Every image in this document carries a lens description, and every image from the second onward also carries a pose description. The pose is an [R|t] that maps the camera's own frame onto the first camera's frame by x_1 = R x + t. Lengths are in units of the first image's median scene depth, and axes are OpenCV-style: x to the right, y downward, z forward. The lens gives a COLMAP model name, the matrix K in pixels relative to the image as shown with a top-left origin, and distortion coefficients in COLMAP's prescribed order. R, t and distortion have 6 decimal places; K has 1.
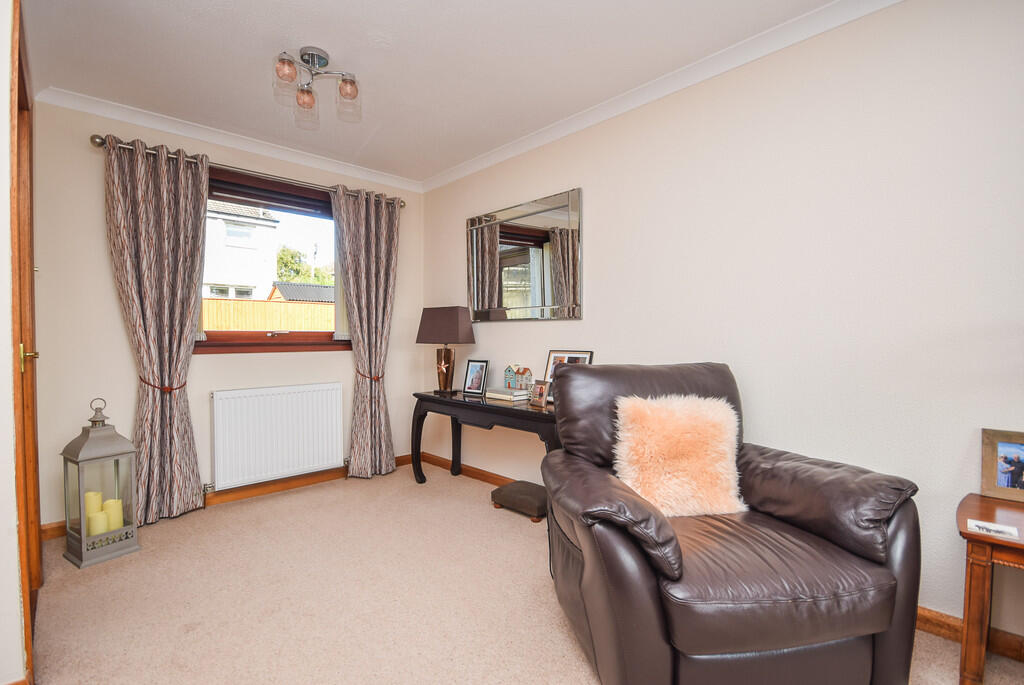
lens RADIAL K [[473.7, 0, 490.7], [0, 473.7, 344.3], [0, 0, 1]] dist [-0.000912, -0.000444]
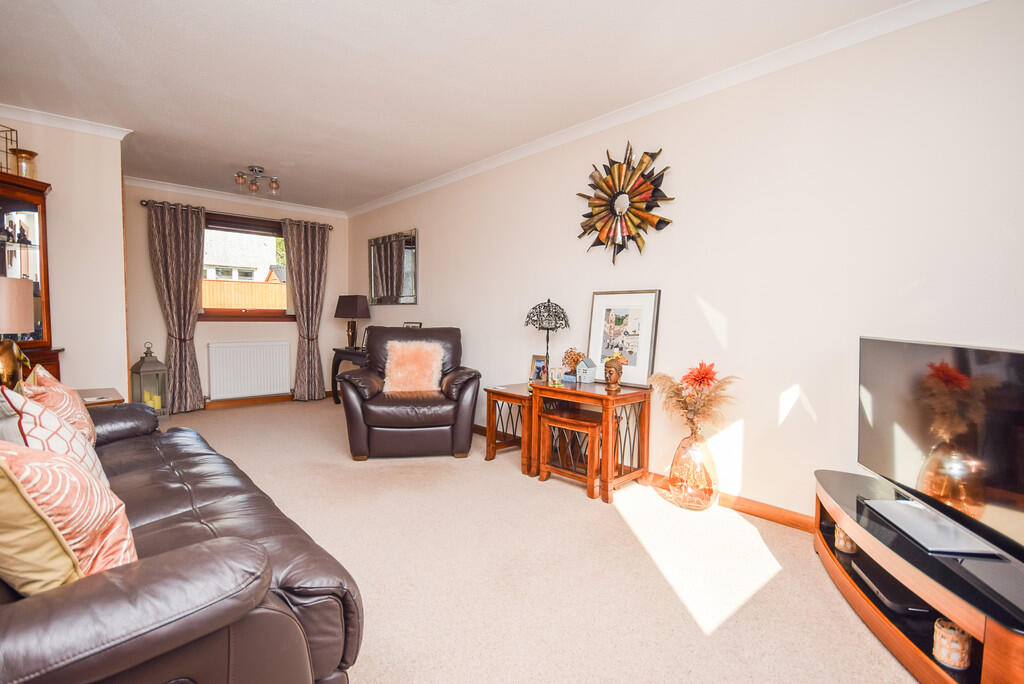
lens RADIAL K [[473.7, 0, 490.7], [0, 473.7, 343.8], [0, 0, 1]] dist [-0.000912, -0.000444]
pose [[0.999797, 0.015103, -0.013303, 0.468302], [-0.014576, 0.999139, 0.038844, 0.019885], [0.013878, -0.038643, 0.999157, -0.718307]]
